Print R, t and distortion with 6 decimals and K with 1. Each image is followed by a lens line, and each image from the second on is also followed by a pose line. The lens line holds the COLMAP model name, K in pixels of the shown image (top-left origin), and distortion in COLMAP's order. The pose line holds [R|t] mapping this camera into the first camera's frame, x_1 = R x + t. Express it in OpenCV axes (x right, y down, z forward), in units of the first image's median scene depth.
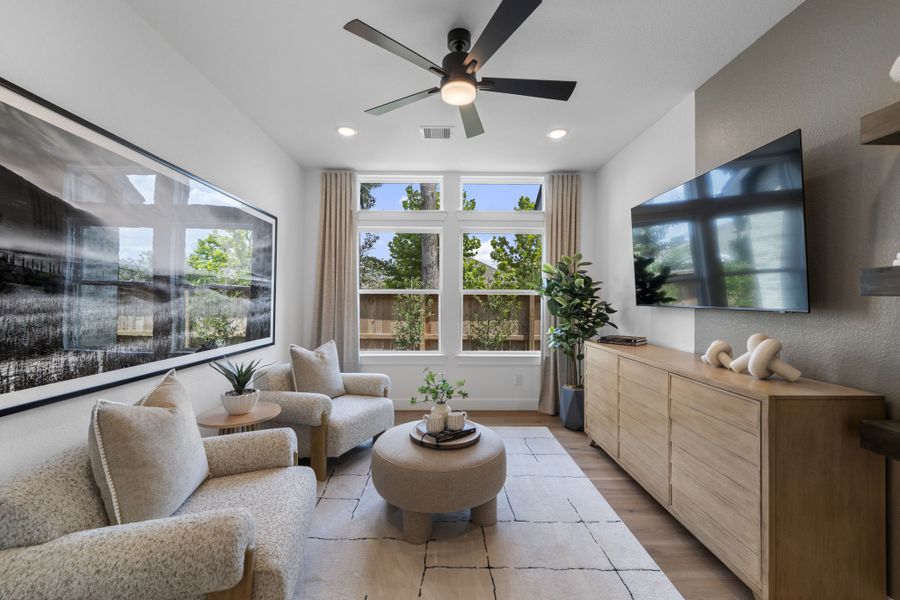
lens RADIAL K [[365.8, 0, 455.3], [0, 365.8, 296.5], [0, 0, 1]] dist [-0.000029, 0.000030]
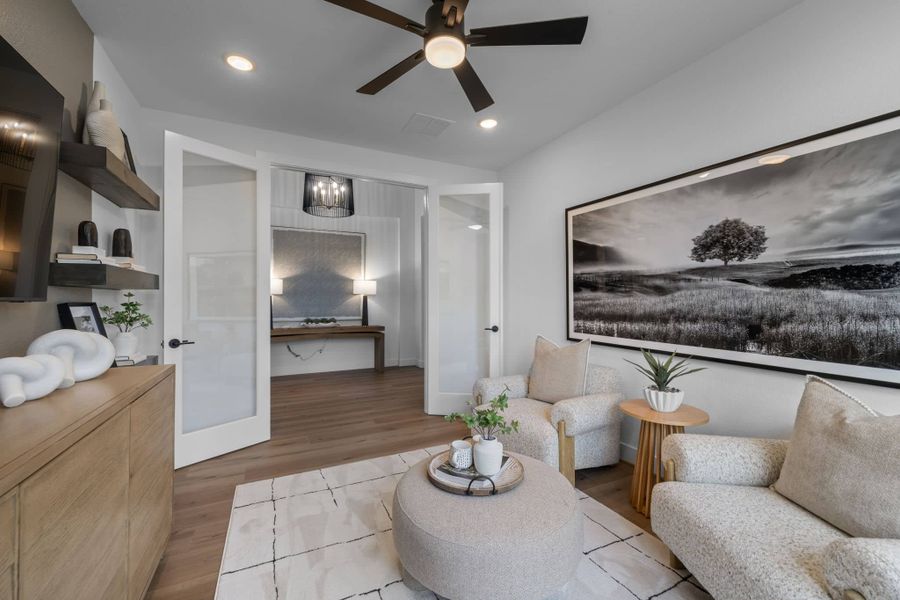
lens RADIAL K [[365.8, 0, 455.3], [0, 365.8, 296.5], [0, 0, 1]] dist [-0.000029, 0.000030]
pose [[-0.898955, -0.005172, -0.438011, 0.478674], [0.000228, 0.999925, -0.012275, 0.043474], [0.438042, -0.011135, -0.898886, 2.353981]]
